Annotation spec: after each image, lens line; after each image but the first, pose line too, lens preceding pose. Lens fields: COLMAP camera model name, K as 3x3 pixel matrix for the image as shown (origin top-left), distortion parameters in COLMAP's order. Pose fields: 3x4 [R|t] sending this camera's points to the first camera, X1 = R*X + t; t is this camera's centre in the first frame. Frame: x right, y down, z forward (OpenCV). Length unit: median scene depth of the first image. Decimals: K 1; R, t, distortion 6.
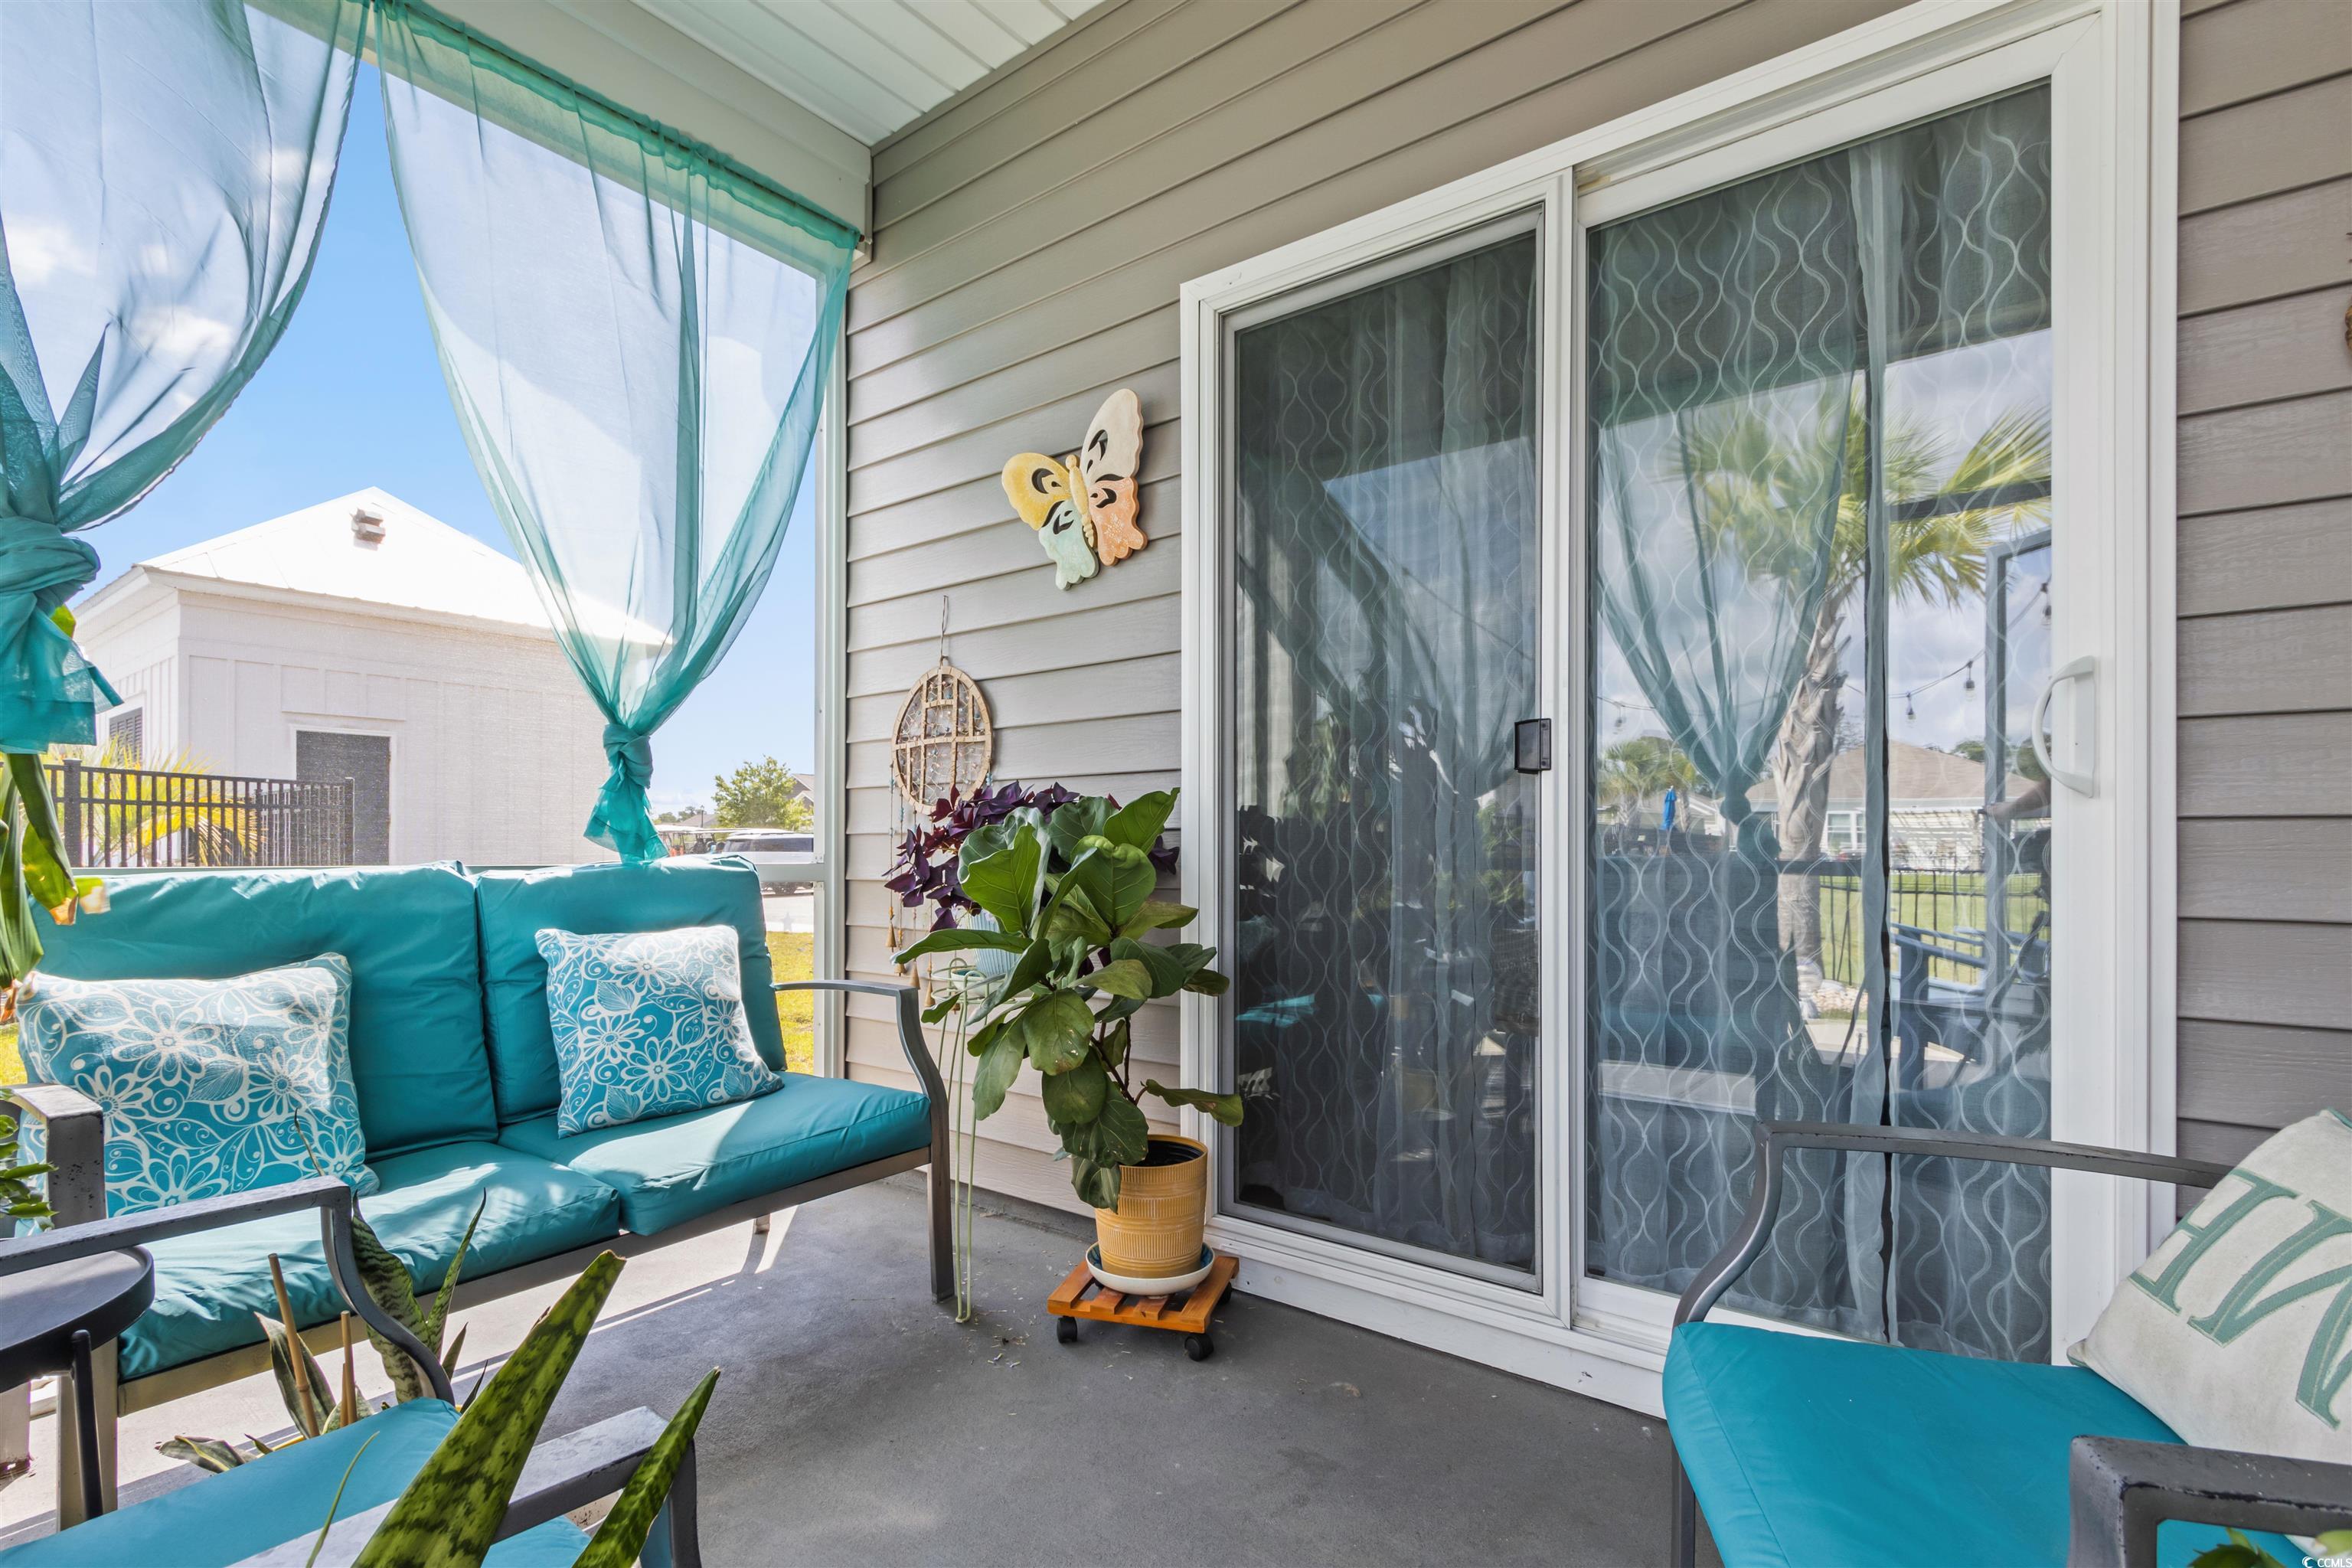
lens RADIAL K [[1093.4, 0, 1144.6], [0, 1093.4, 807.3], [0, 0, 1]] dist [0.000075, -0.000509]
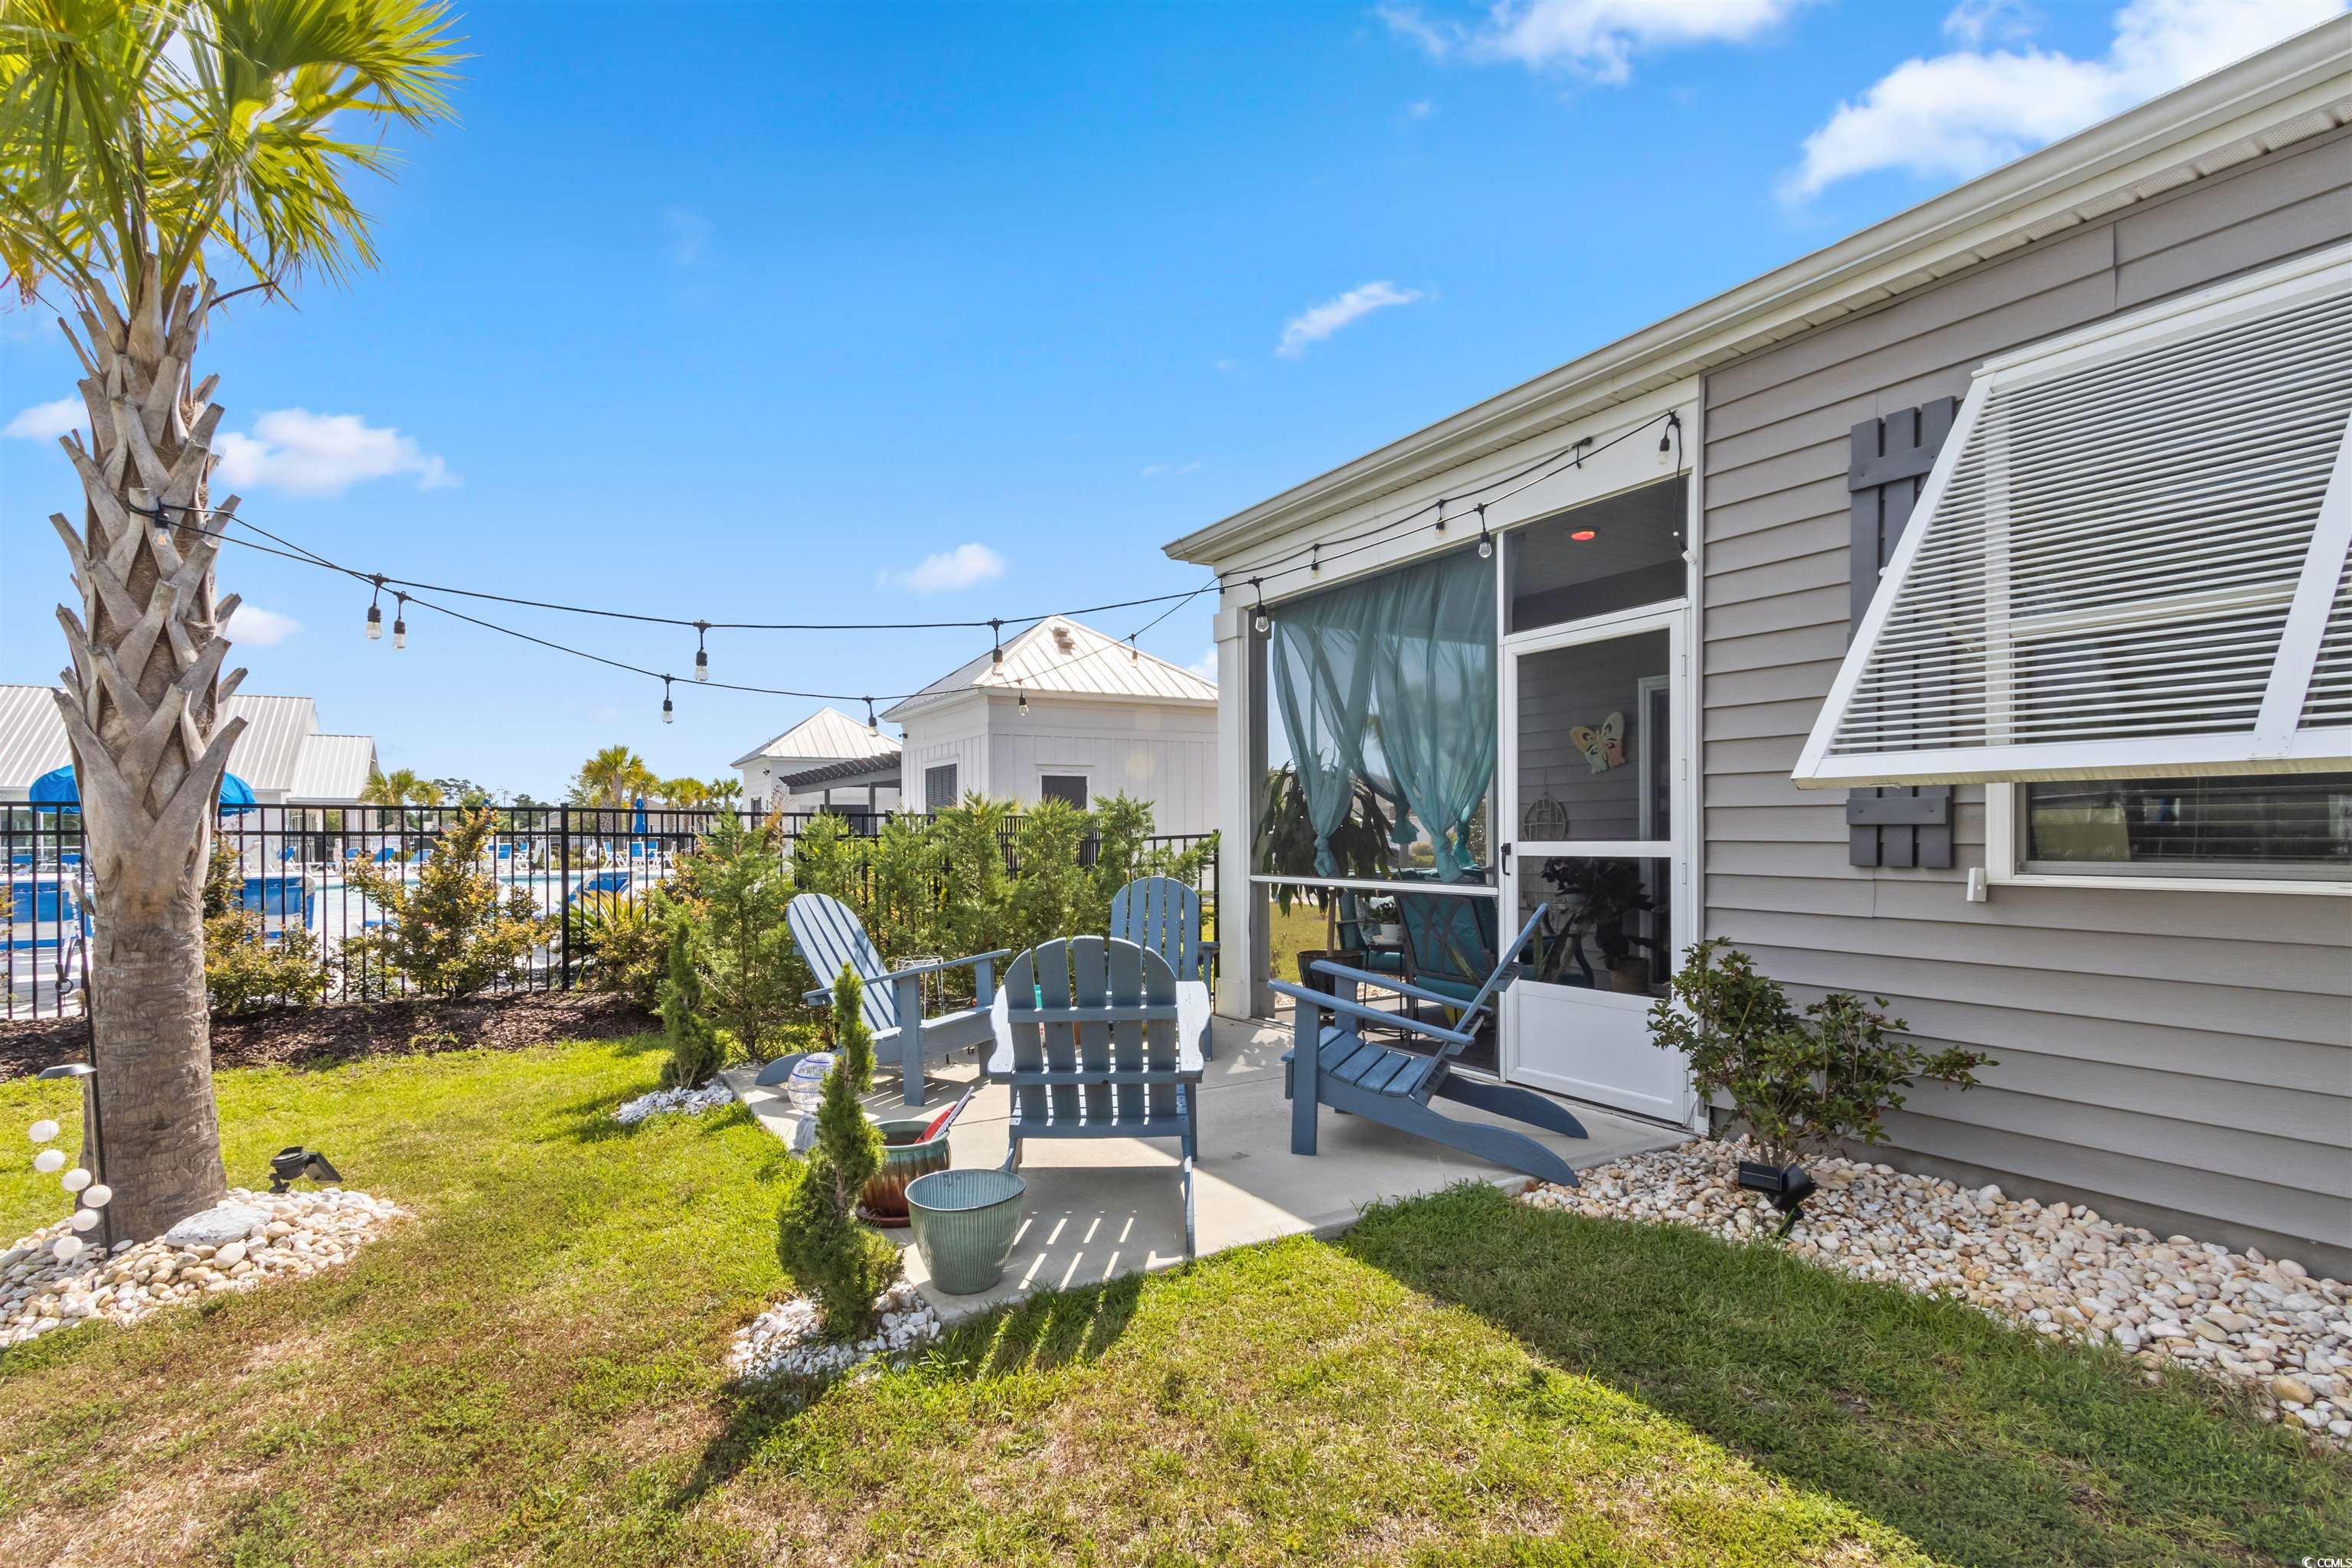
lens RADIAL K [[1093.4, 0, 1144.6], [0, 1093.4, 807.3], [0, 0, 1]] dist [0.000075, -0.000509]
pose [[0.921120, -0.003890, -0.389260, -0.045821], [0.004885, 0.999987, 0.001564, -0.124706], [0.389249, -0.003342, 0.921127, -2.136360]]
